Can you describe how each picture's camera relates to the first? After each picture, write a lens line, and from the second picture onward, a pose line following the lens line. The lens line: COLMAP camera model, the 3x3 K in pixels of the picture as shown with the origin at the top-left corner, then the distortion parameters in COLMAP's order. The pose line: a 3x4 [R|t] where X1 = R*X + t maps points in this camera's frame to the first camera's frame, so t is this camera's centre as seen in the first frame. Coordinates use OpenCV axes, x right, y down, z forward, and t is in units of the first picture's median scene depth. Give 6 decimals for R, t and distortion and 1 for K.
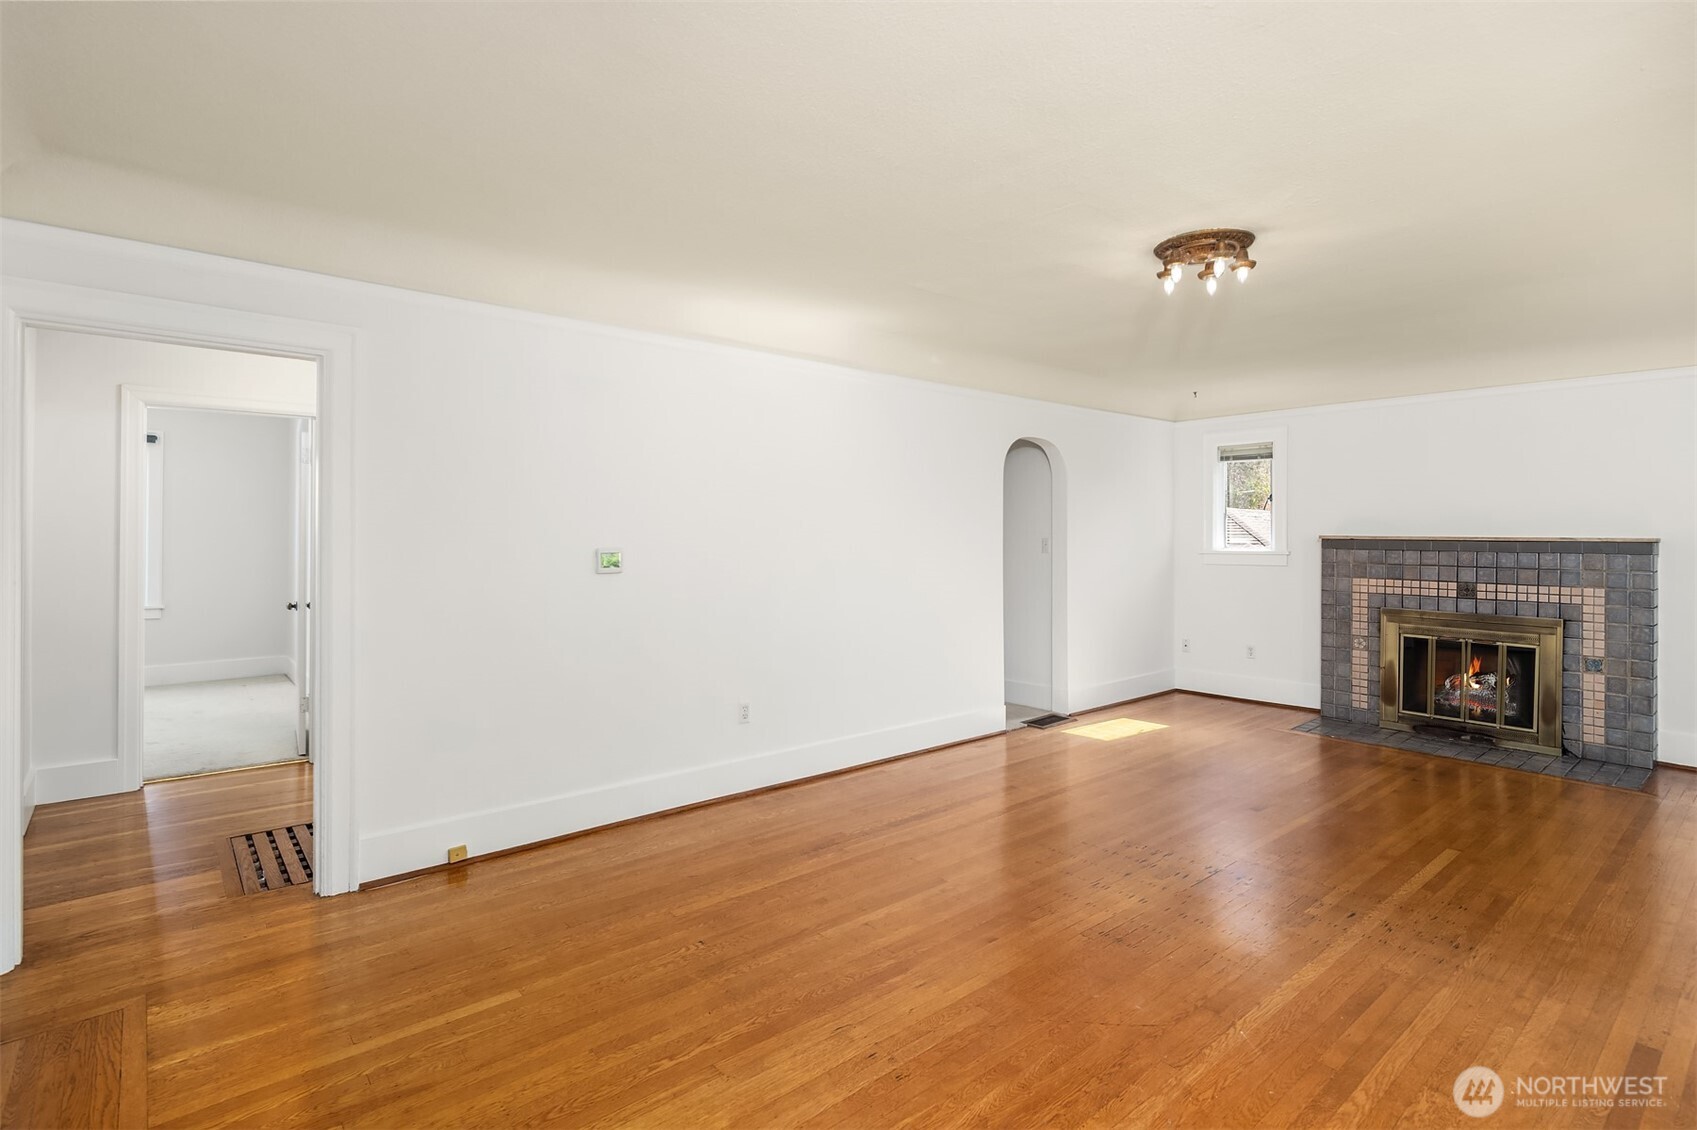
lens RADIAL K [[816.9, 0, 839.6], [0, 816.9, 552.4], [0, 0, 1]] dist [0.008342, -0.002538]
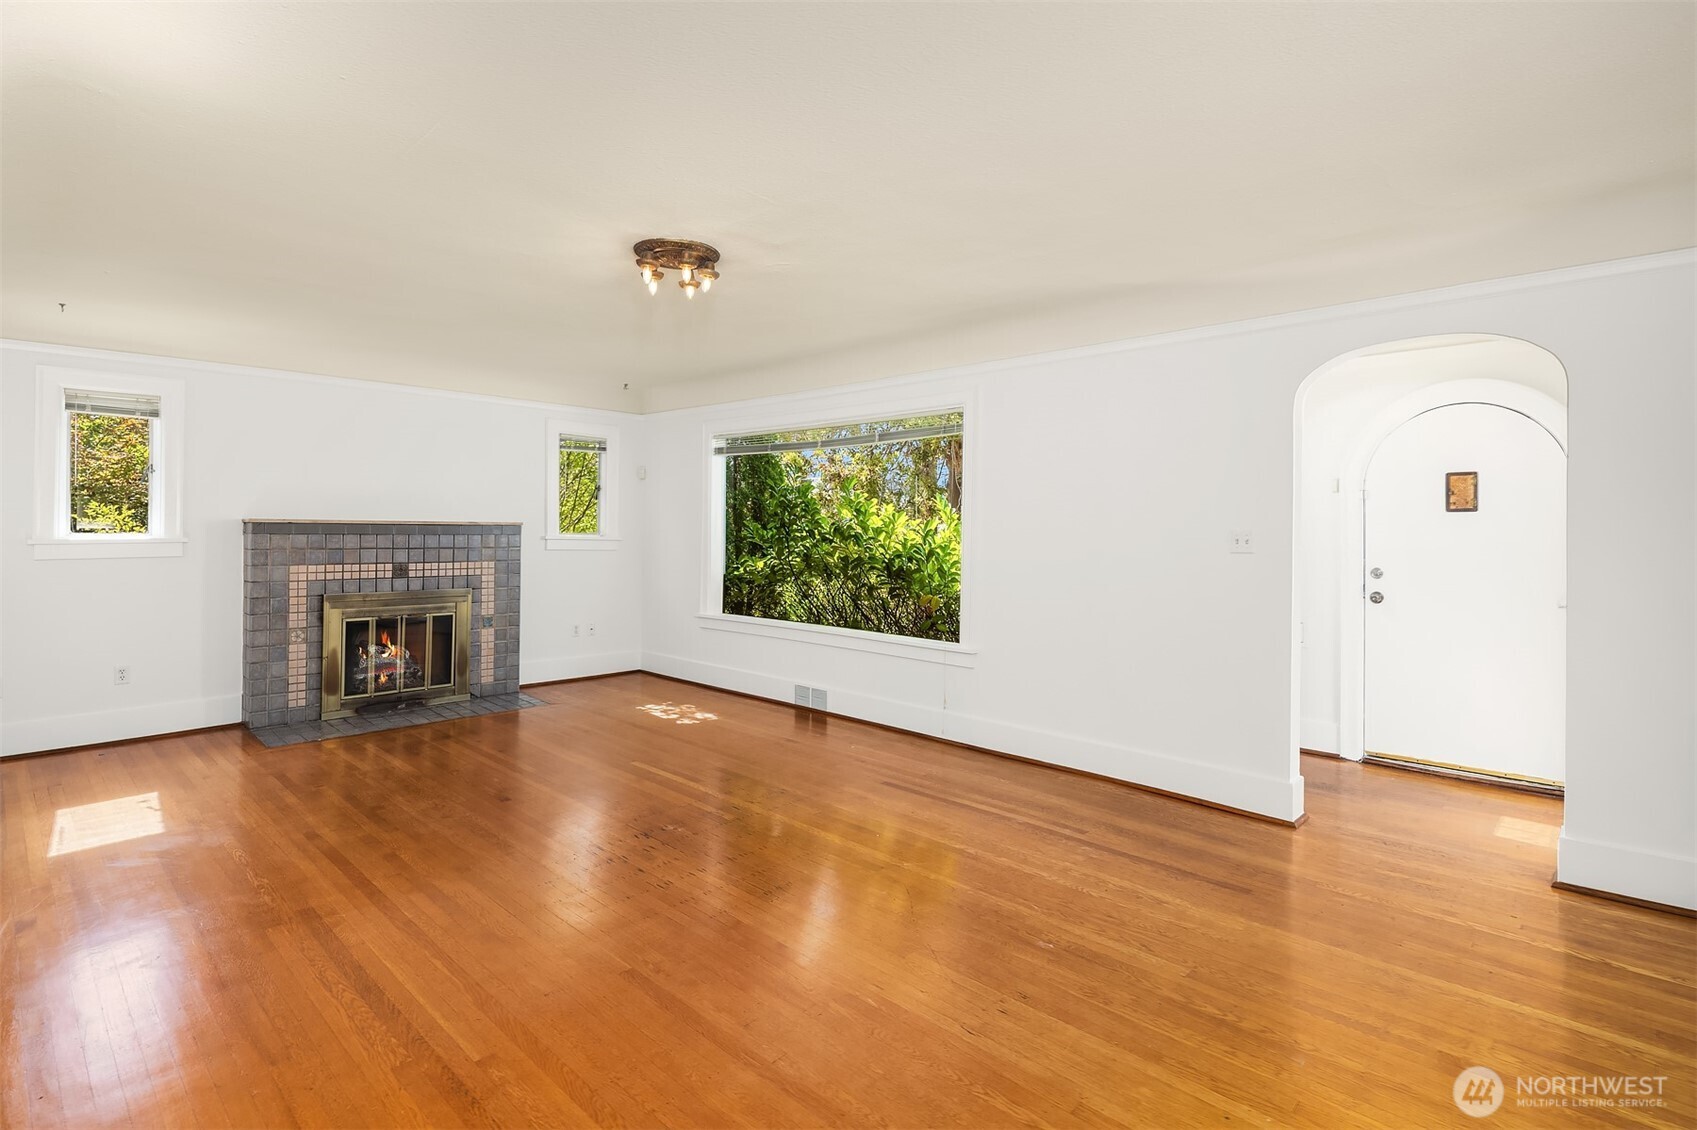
lens RADIAL K [[816.9, 0, 884.0], [0, 816.9, 514.9], [0, 0, 1]] dist [0.008342, -0.002538]
pose [[-0.122941, 0.009652, 0.992367, -0.393186], [0.013556, 0.999876, -0.008045, -0.009860], [-0.992321, 0.012464, -0.123057, 0.499438]]
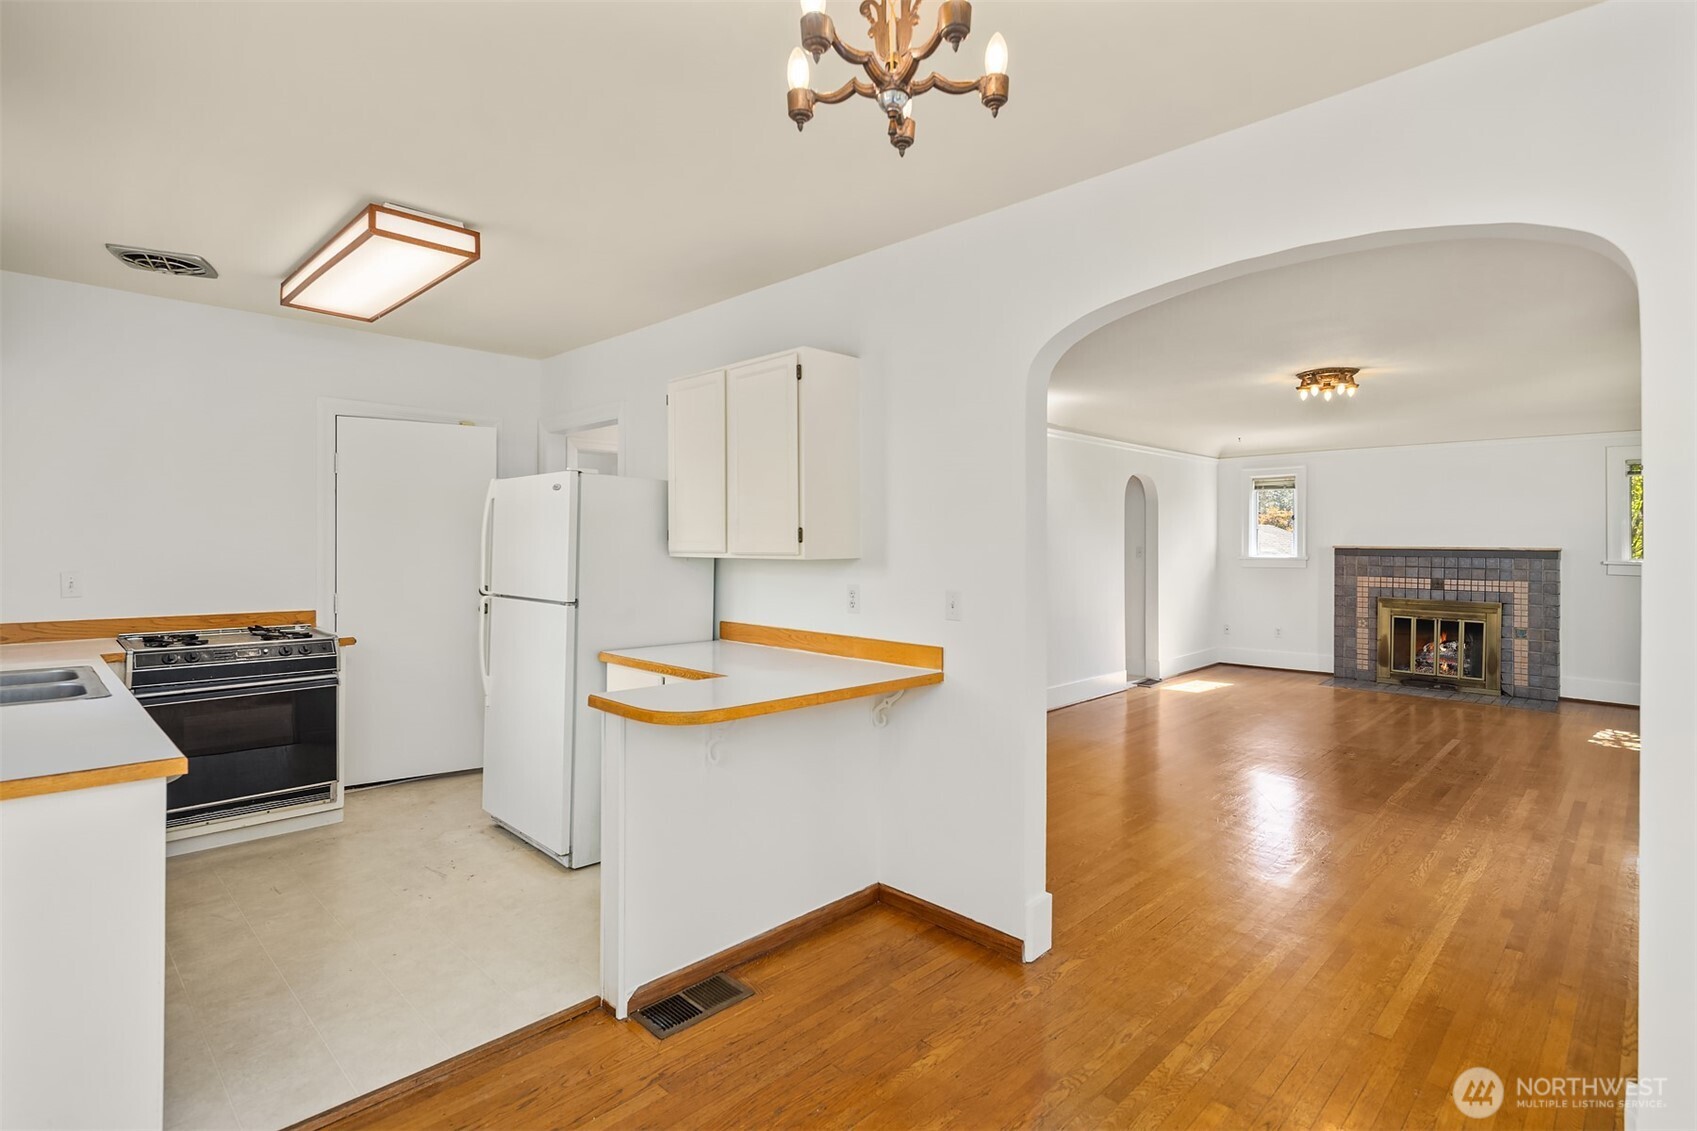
lens RADIAL K [[816.9, 0, 857.6], [0, 816.9, 562.7], [0, 0, 1]] dist [0.008342, -0.002538]
pose [[0.994746, -0.001847, 0.102355, -0.397971], [0.001695, 0.999997, 0.001568, 0.004501], [-0.102357, -0.001386, 0.994747, -0.329704]]
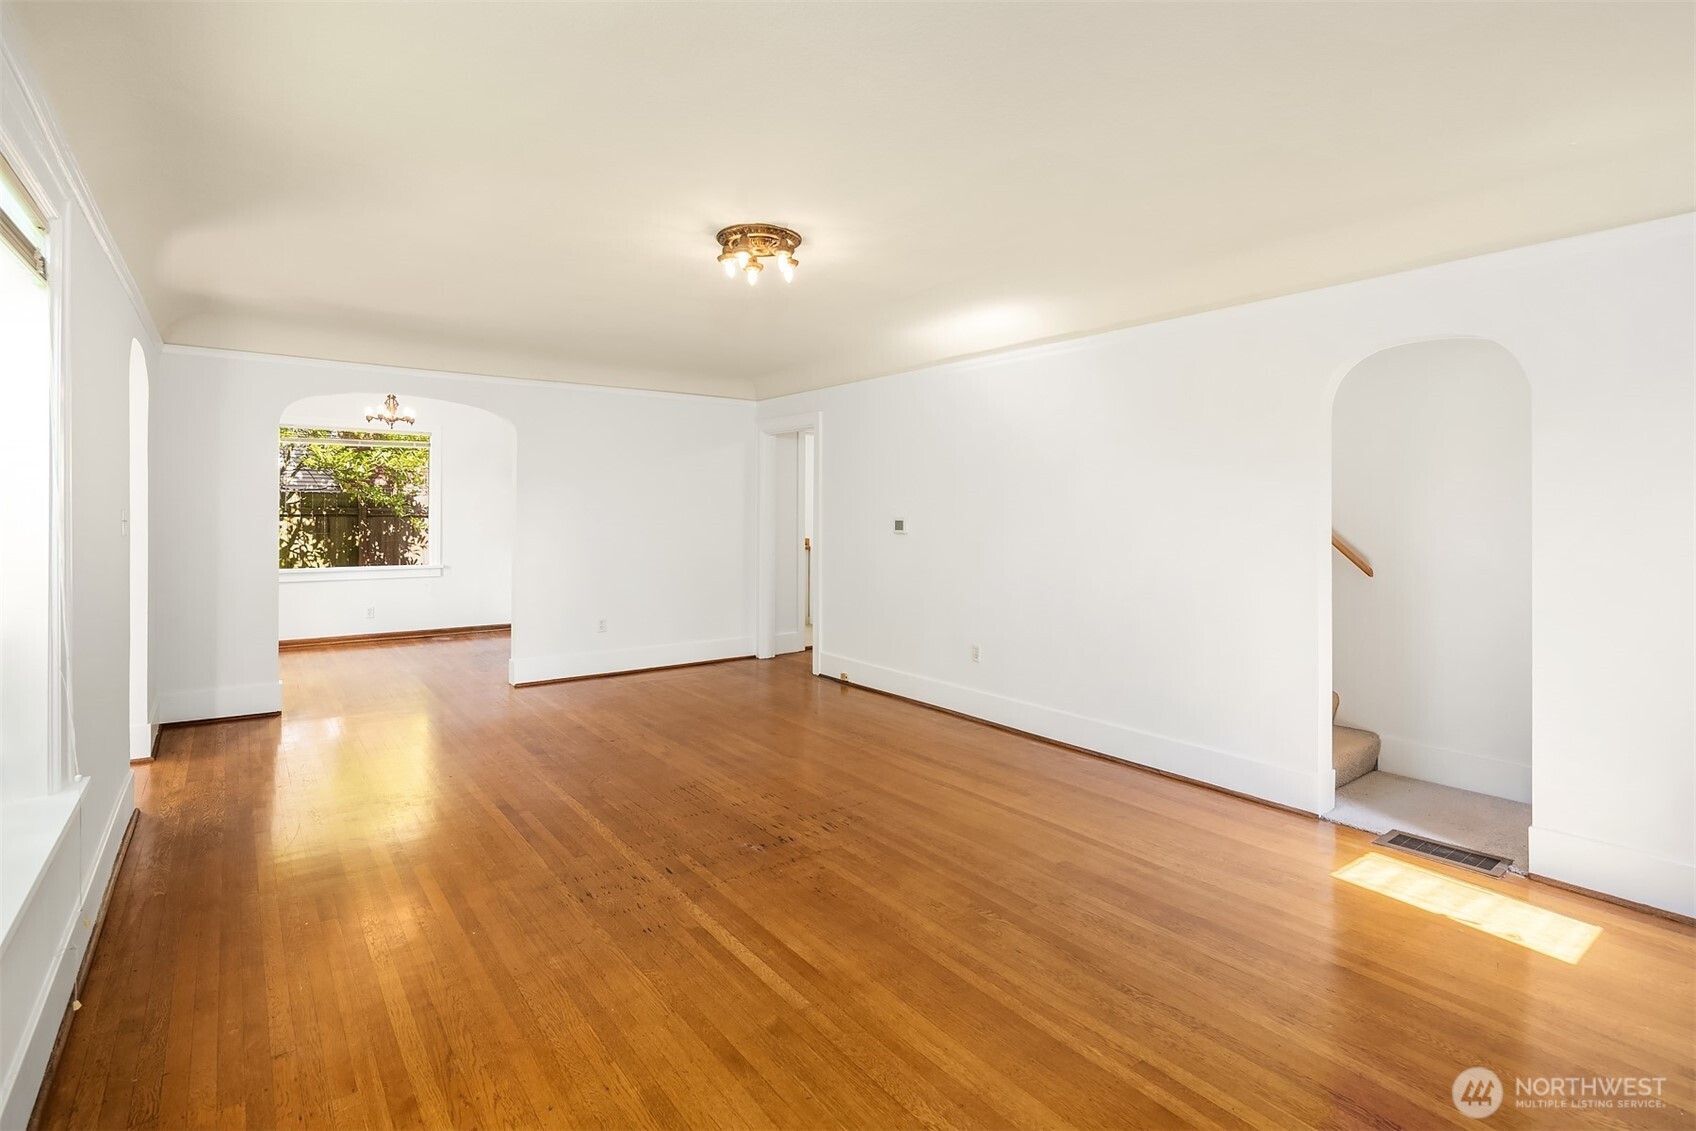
lens RADIAL K [[816.4, 0, 861.8], [0, 816.4, 532.0], [0, 0, 1]] dist [0.008342, -0.002538]
pose [[-0.044640, 0.018974, -0.998823, 0.882902], [-0.033984, 0.999212, 0.020500, -0.006244], [0.998425, 0.034859, -0.043960, 0.689185]]
